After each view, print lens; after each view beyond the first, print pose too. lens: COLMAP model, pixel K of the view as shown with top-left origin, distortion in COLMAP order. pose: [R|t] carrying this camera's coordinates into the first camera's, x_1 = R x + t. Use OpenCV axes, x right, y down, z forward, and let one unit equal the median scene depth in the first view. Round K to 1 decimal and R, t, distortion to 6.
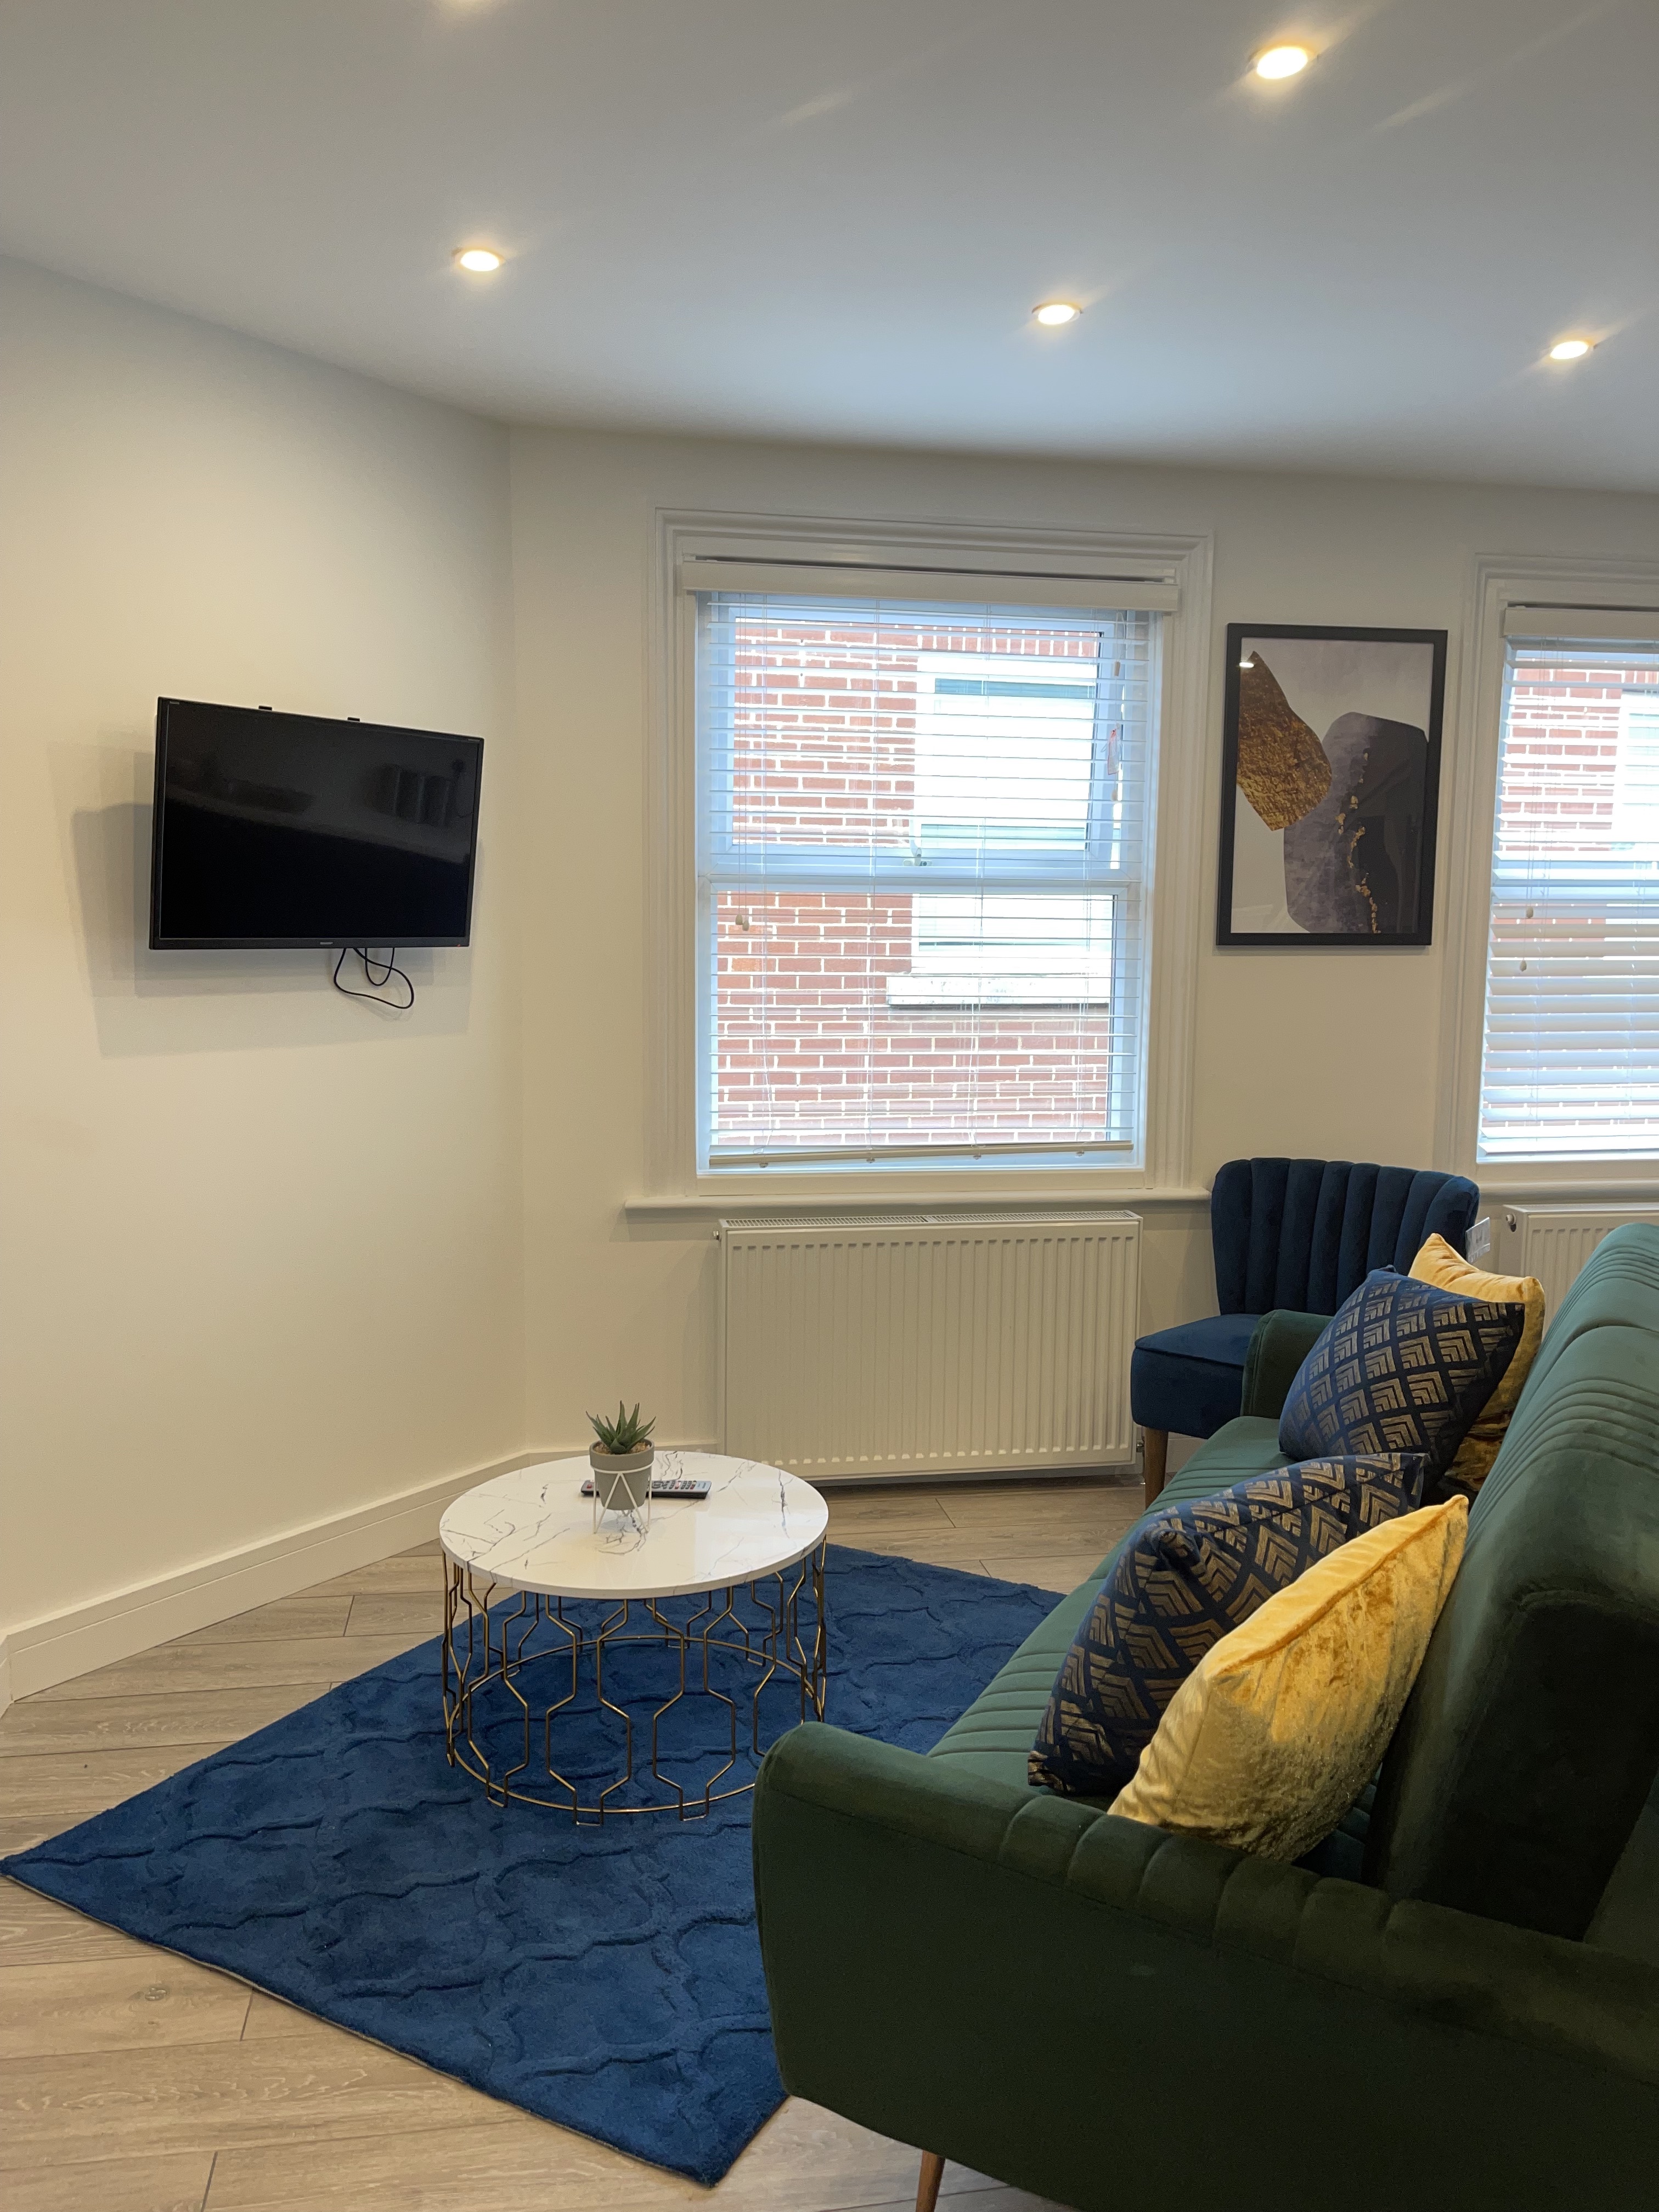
lens RADIAL K [[1657.3, 0, 829.5], [0, 1657.3, 1106.0], [0, 0, 1]] dist [0.012690, -0.007079]
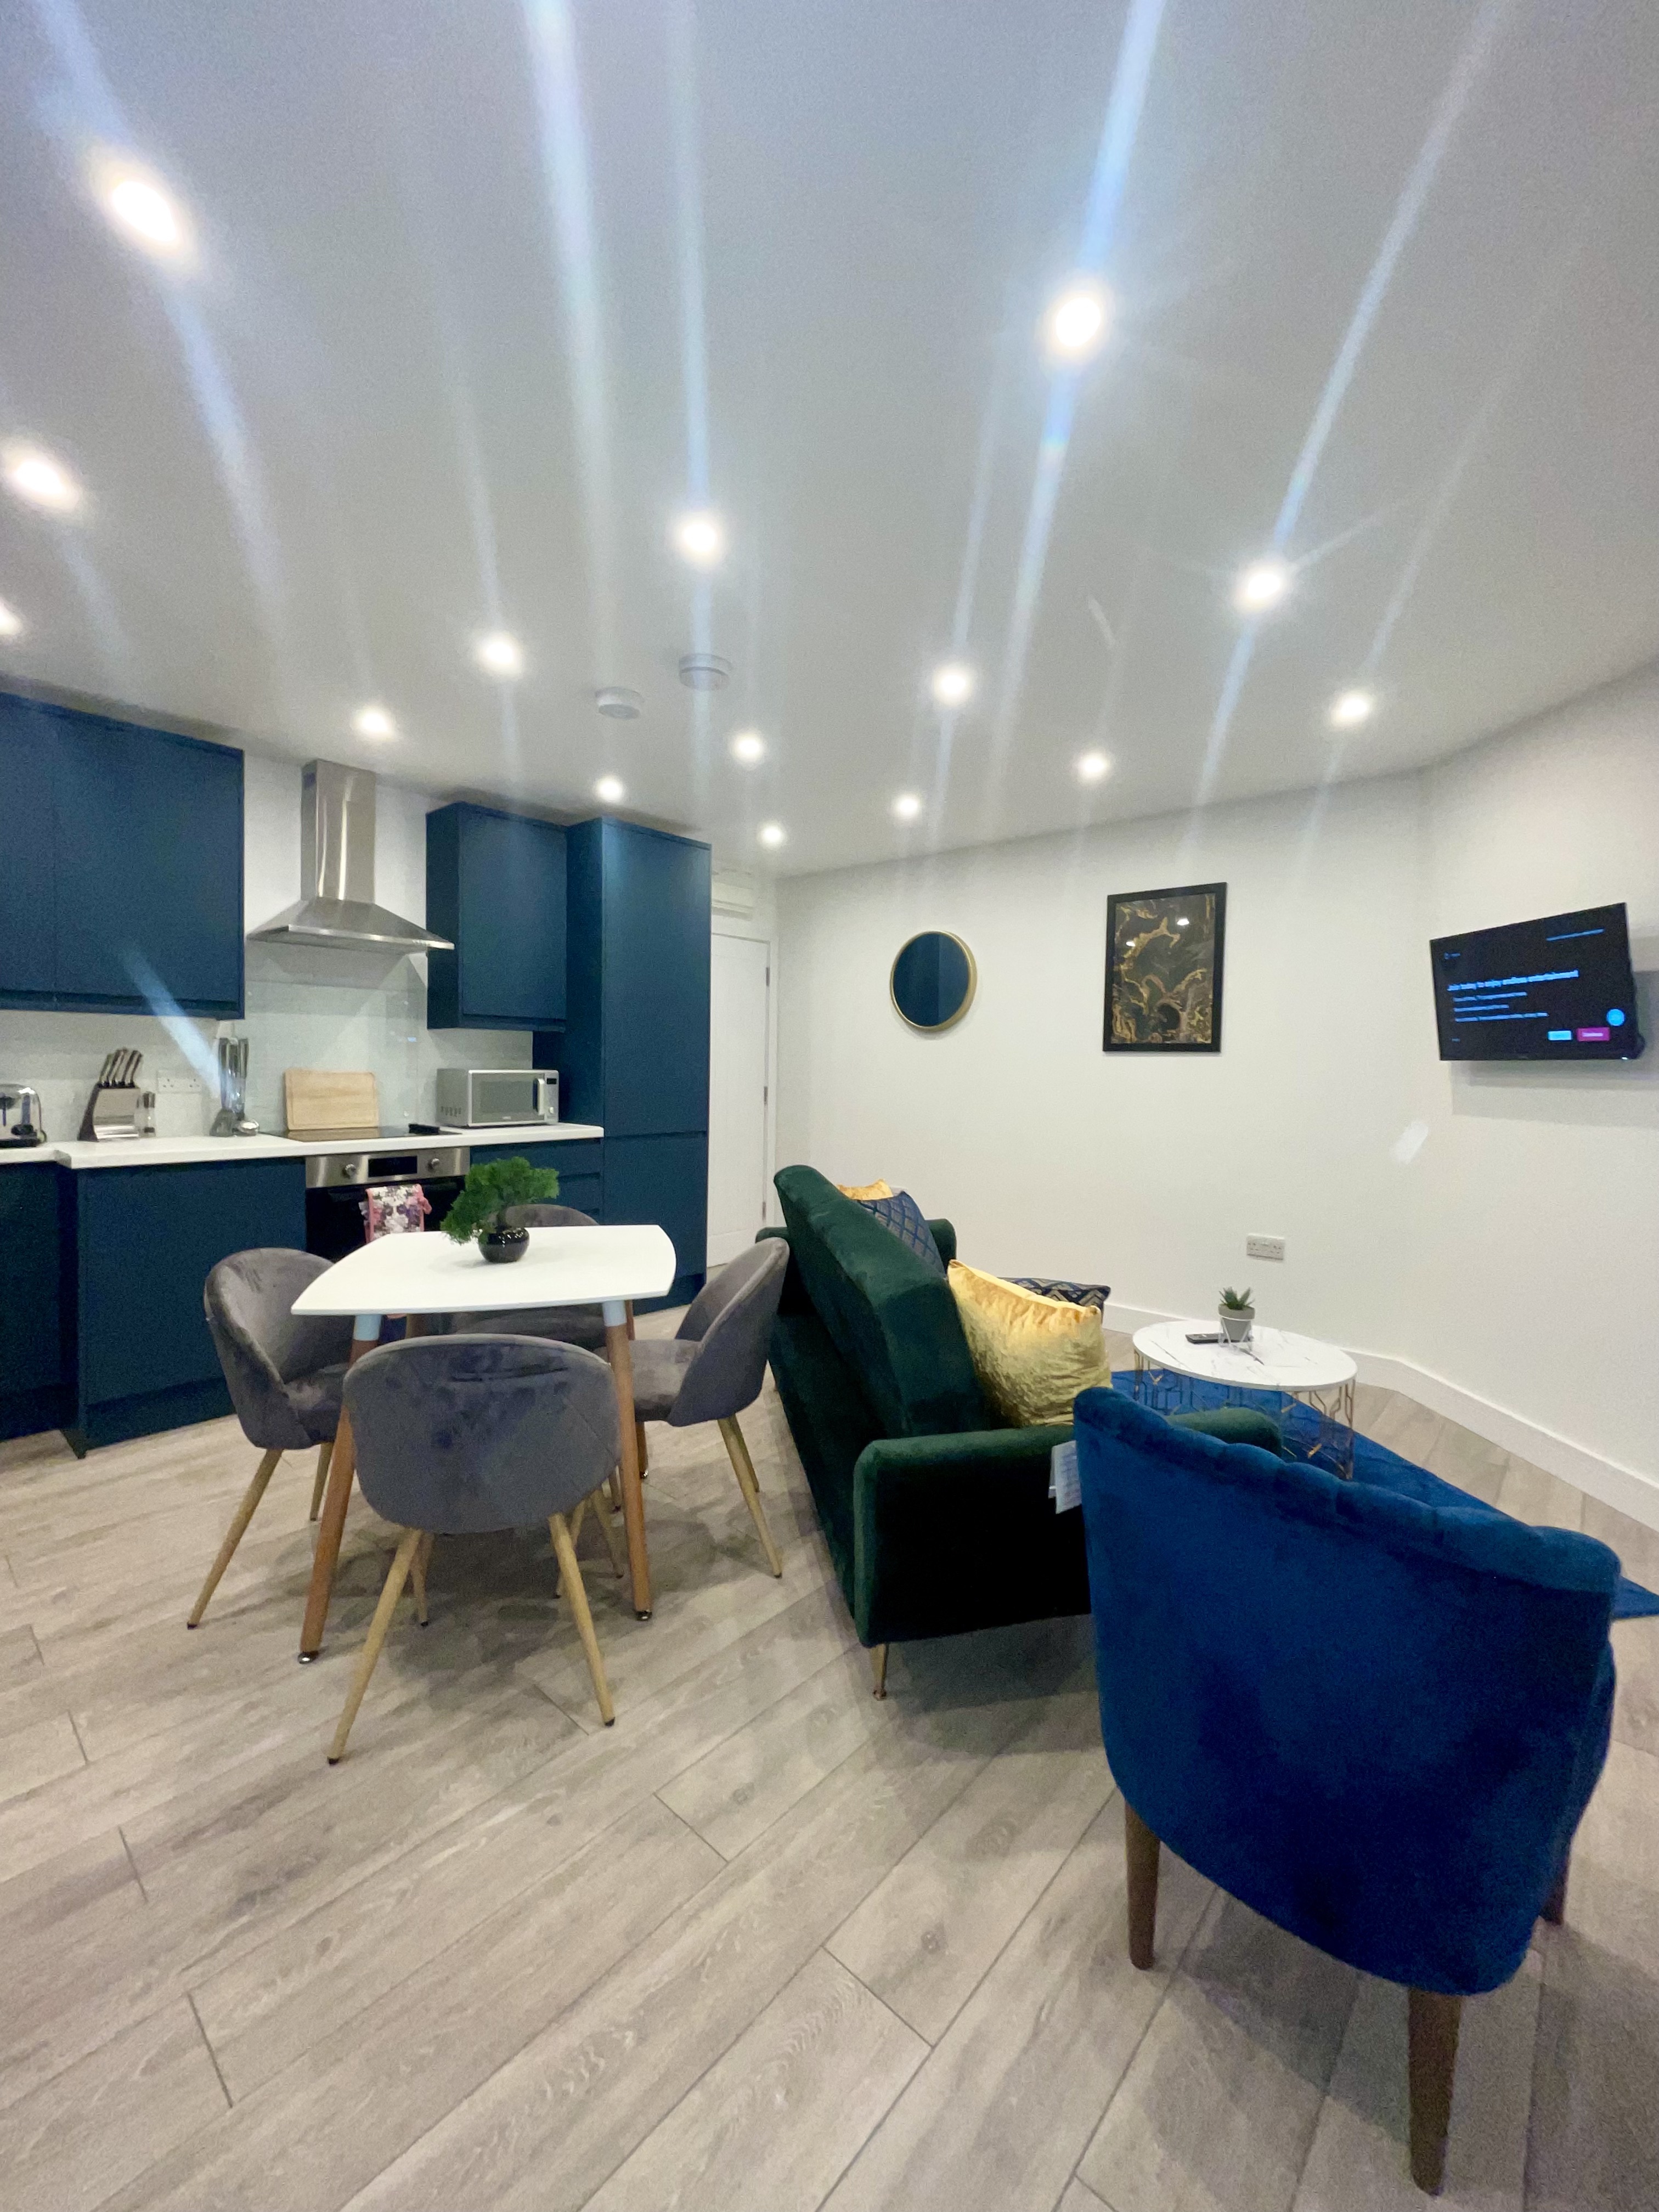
lens RADIAL K [[883.2, 0, 830.6], [0, 883.2, 1082.9], [0, 0, 1]] dist [-0.011599, 0.000369]
pose [[-0.775594, -0.005868, -0.631205, 0.816561], [-0.088017, 0.991193, 0.098937, -0.103383], [0.625066, 0.132292, -0.769280, 1.306004]]
